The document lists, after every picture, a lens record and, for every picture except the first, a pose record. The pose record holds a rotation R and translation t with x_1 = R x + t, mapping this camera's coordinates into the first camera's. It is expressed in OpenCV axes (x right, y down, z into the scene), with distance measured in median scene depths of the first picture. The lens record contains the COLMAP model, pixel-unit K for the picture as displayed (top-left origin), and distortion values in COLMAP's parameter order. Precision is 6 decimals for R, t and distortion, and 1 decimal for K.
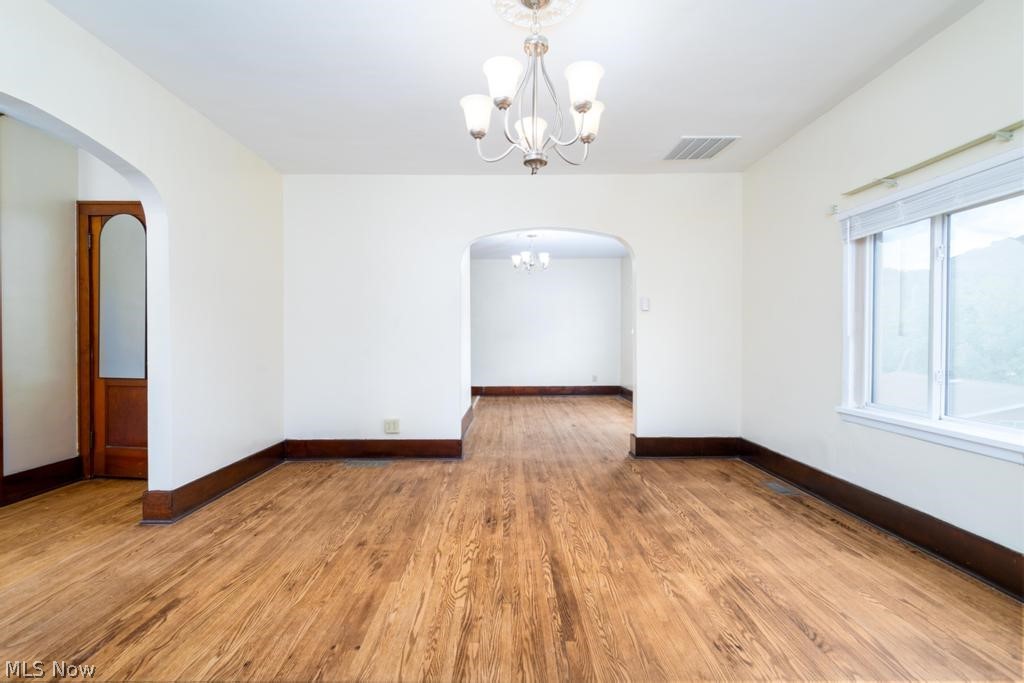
lens RADIAL K [[473.2, 0, 511.5], [0, 473.2, 339.0], [0, 0, 1]] dist [0.011924, -0.002443]
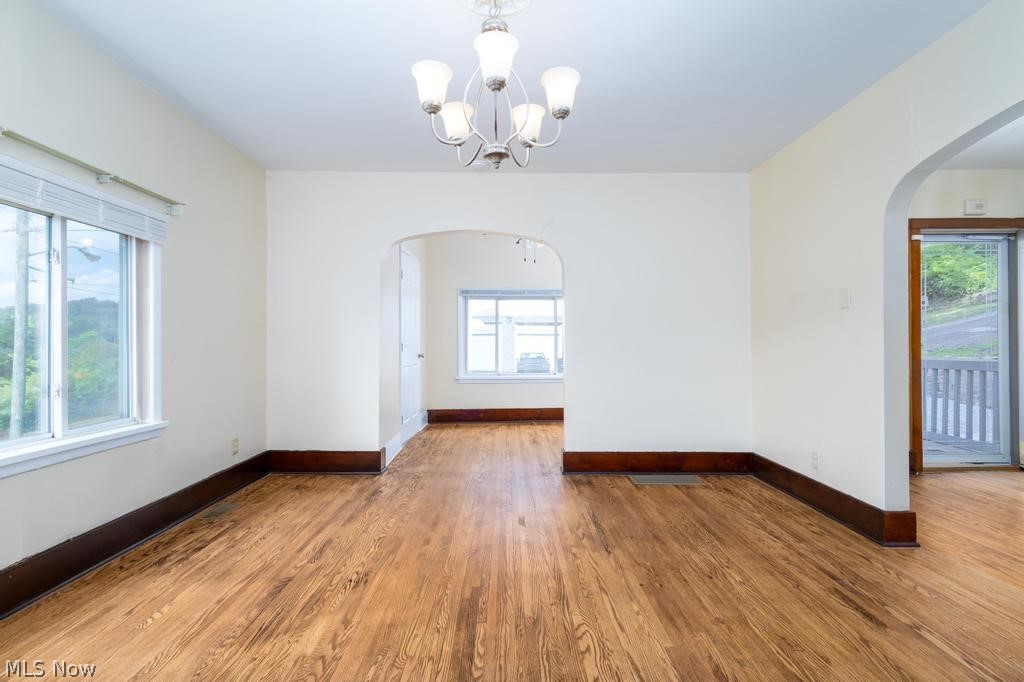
lens RADIAL K [[473.2, 0, 511.1], [0, 473.2, 344.6], [0, 0, 1]] dist [0.011924, -0.002443]
pose [[-0.999984, 0.005232, -0.002339, 0.023195], [0.005215, 0.999960, 0.007198, -0.011909], [0.002376, 0.007185, -0.999971, 1.737920]]
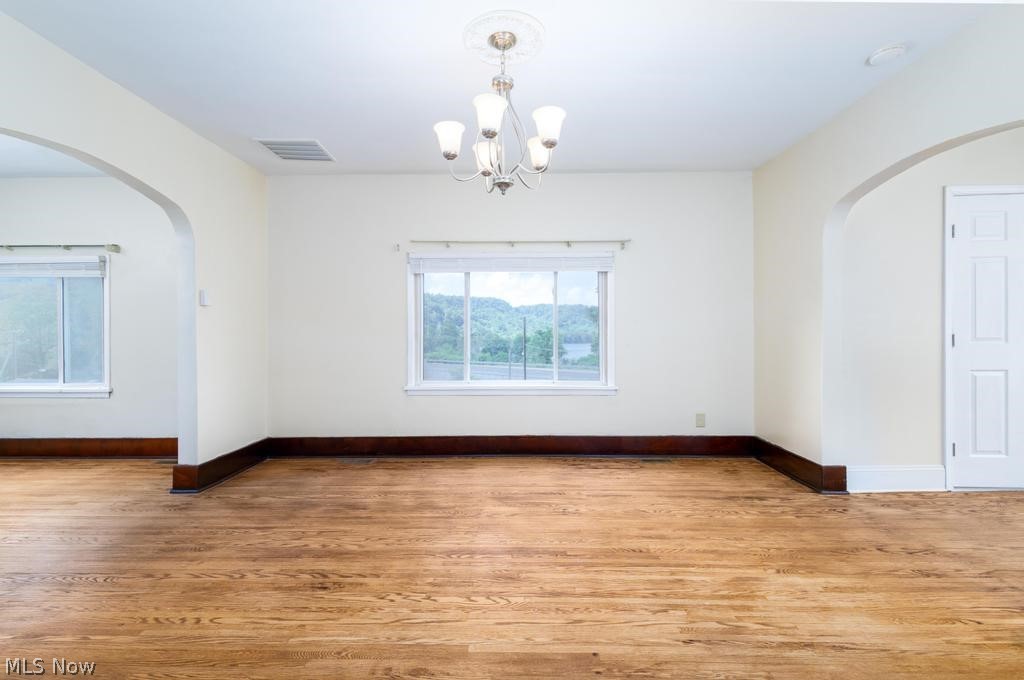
lens RADIAL K [[473.2, 0, 512.6], [0, 473.2, 340.3], [0, 0, 1]] dist [0.011924, -0.002443]
pose [[0.014511, -0.005131, 0.999882, -0.991061], [0.007258, 0.999961, 0.005026, -0.004010], [-0.999868, 0.007185, 0.014547, 0.875699]]
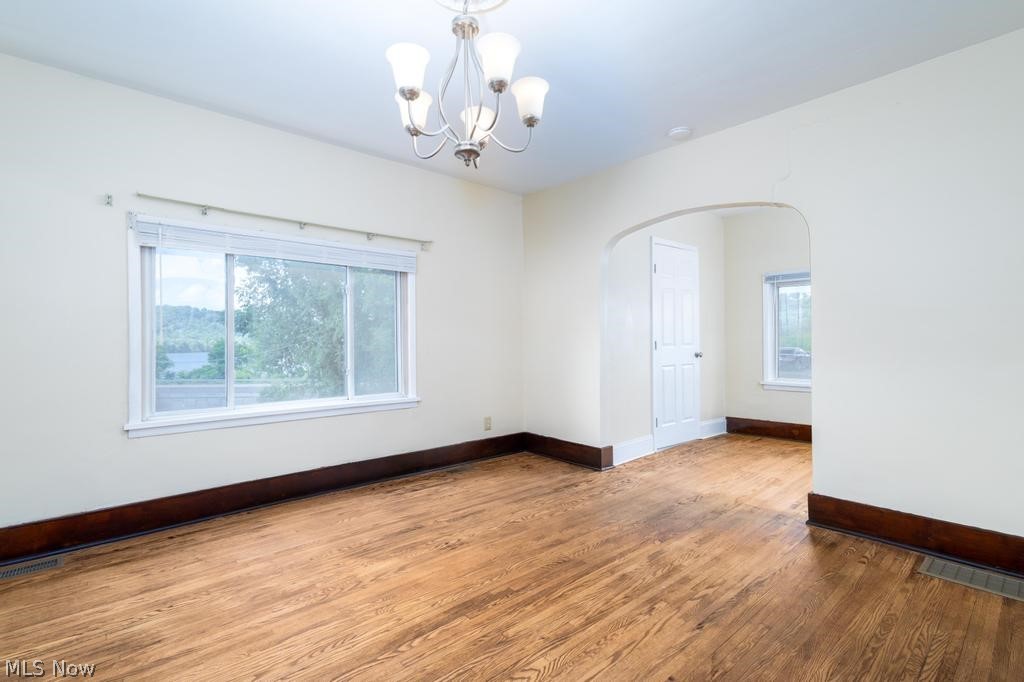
lens RADIAL K [[473.2, 0, 505.0], [0, 473.2, 342.1], [0, 0, 1]] dist [0.011924, -0.002443]
pose [[-0.657090, 0.007498, 0.753775, -0.619992], [0.011233, 0.999937, -0.000154, -0.008411], [-0.753729, 0.008366, -0.657132, 1.405983]]
